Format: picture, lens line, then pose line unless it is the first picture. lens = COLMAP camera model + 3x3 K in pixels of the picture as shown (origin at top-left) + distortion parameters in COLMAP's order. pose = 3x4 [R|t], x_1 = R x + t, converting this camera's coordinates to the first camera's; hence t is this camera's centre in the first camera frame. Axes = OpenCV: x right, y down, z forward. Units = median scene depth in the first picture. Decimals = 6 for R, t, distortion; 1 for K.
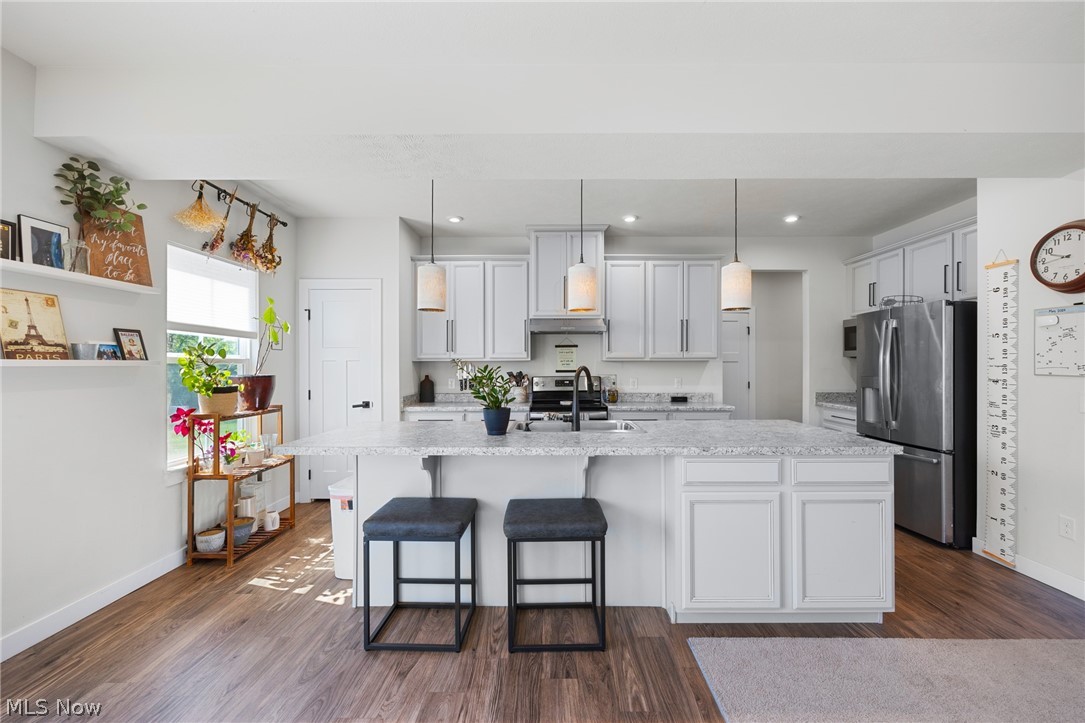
lens RADIAL K [[440.0, 0, 547.4], [0, 440.0, 364.9], [0, 0, 1]] dist [-0.002567, -0.000109]
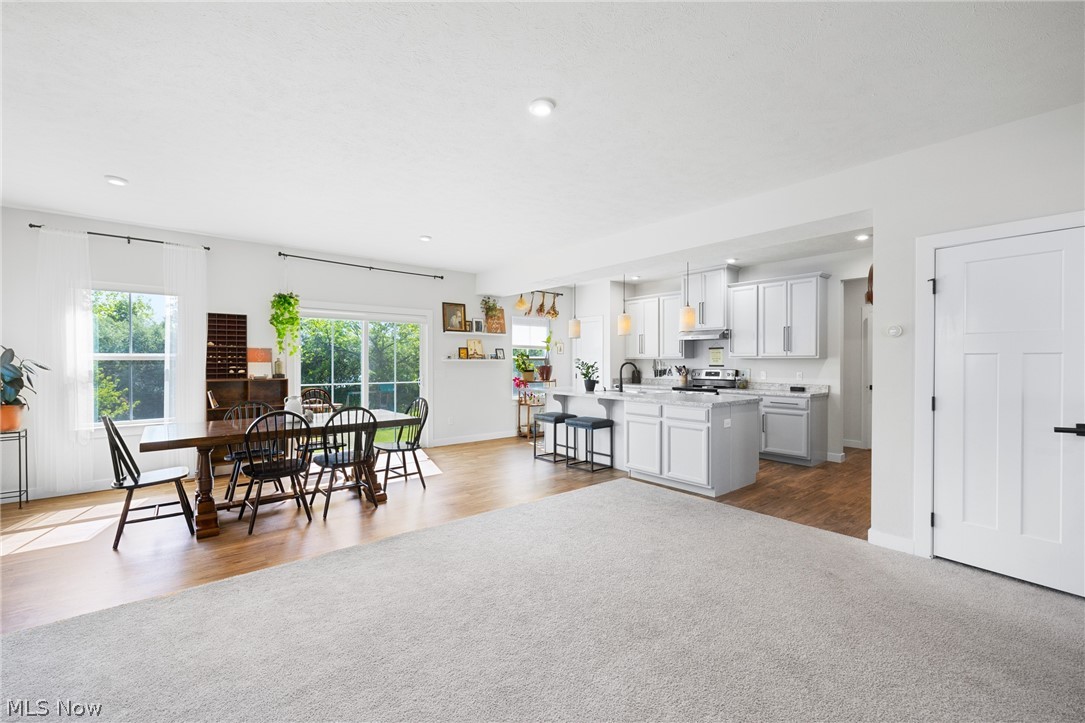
lens RADIAL K [[454.2, 0, 547.1], [0, 454.2, 363.0], [0, 0, 1]] dist [-0.001873, 0.000046]
pose [[0.648465, 0.006010, -0.761220, 1.360016], [-0.002484, 0.999980, 0.005778, -0.003546], [0.761240, -0.001856, 0.648467, -0.634134]]
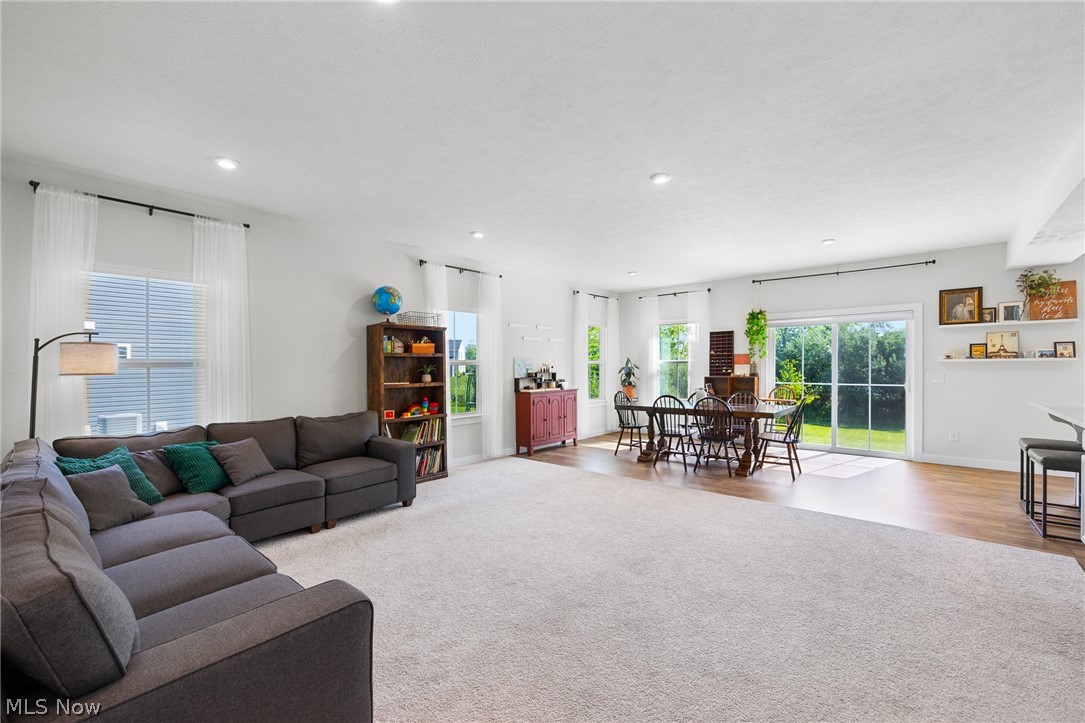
lens RADIAL K [[442.7, 0, 549.4], [0, 442.7, 369.2], [0, 0, 1]] dist [0.001696, -0.000015]
pose [[-0.645933, 0.014890, -0.763249, 1.753751], [0.010764, 0.999888, 0.010397, -0.003839], [0.763318, -0.001500, -0.646021, 0.455773]]
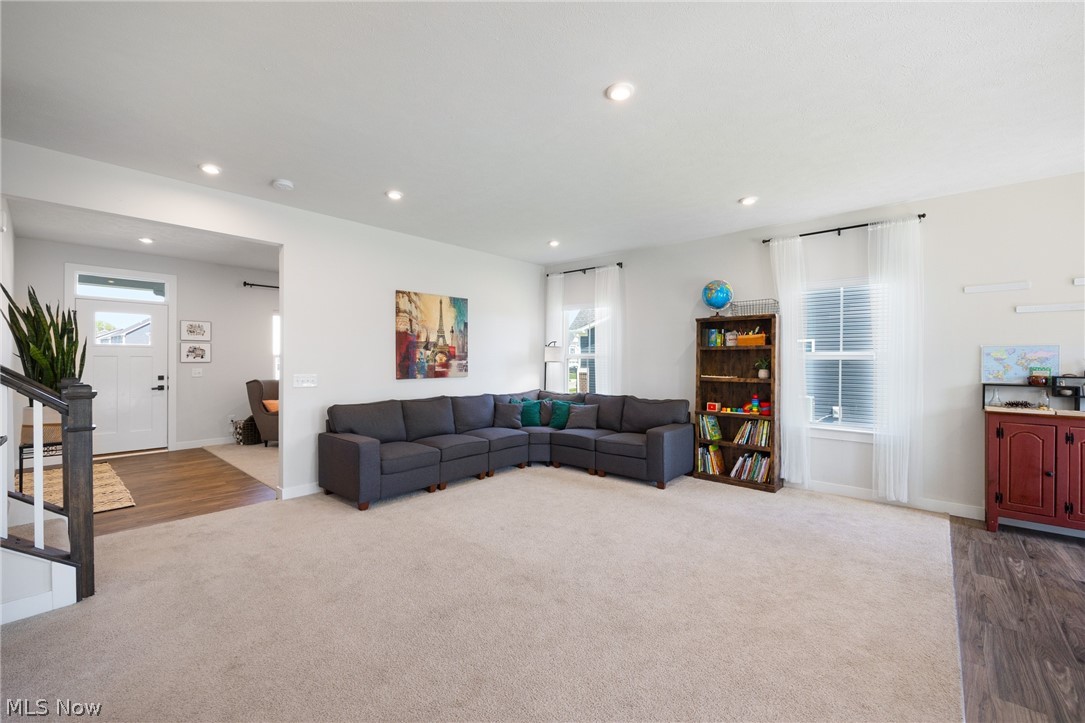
lens RADIAL K [[446.3, 0, 542.5], [0, 446.3, 361.5], [0, 0, 1]] dist [-0.000777, -0.000044]
pose [[-0.754974, -0.004938, 0.655736, 0.258264], [-0.002549, 0.999986, 0.004596, -0.002698], [-0.655750, 0.001798, -0.754976, 0.632846]]
